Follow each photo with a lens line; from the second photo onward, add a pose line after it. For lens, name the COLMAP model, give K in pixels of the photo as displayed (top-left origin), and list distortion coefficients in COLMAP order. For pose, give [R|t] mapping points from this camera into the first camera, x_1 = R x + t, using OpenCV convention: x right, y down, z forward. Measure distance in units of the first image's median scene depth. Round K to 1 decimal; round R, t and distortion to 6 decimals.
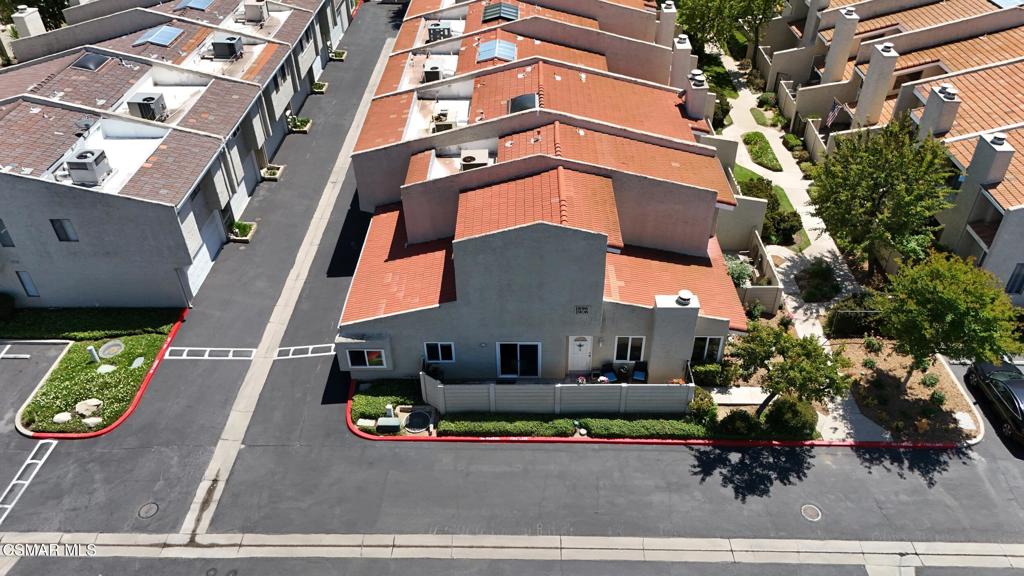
lens RADIAL K [[754.4, 0, 510.6], [0, 754.4, 285.3], [0, 0, 1]] dist [0.083761, -0.089117]
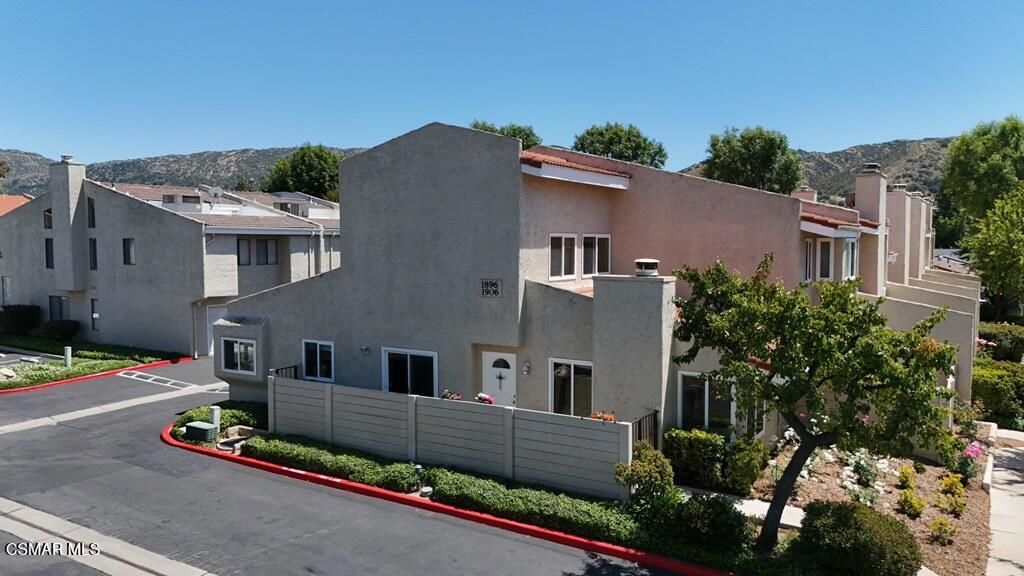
lens RADIAL K [[754.4, 0, 510.6], [0, 754.4, 285.3], [0, 0, 1]] dist [0.083761, -0.089117]
pose [[0.858939, 0.049825, -0.509649, 0.411465], [-0.323054, 0.824933, -0.463812, 0.302576], [0.397316, 0.563030, 0.724663, 0.550026]]
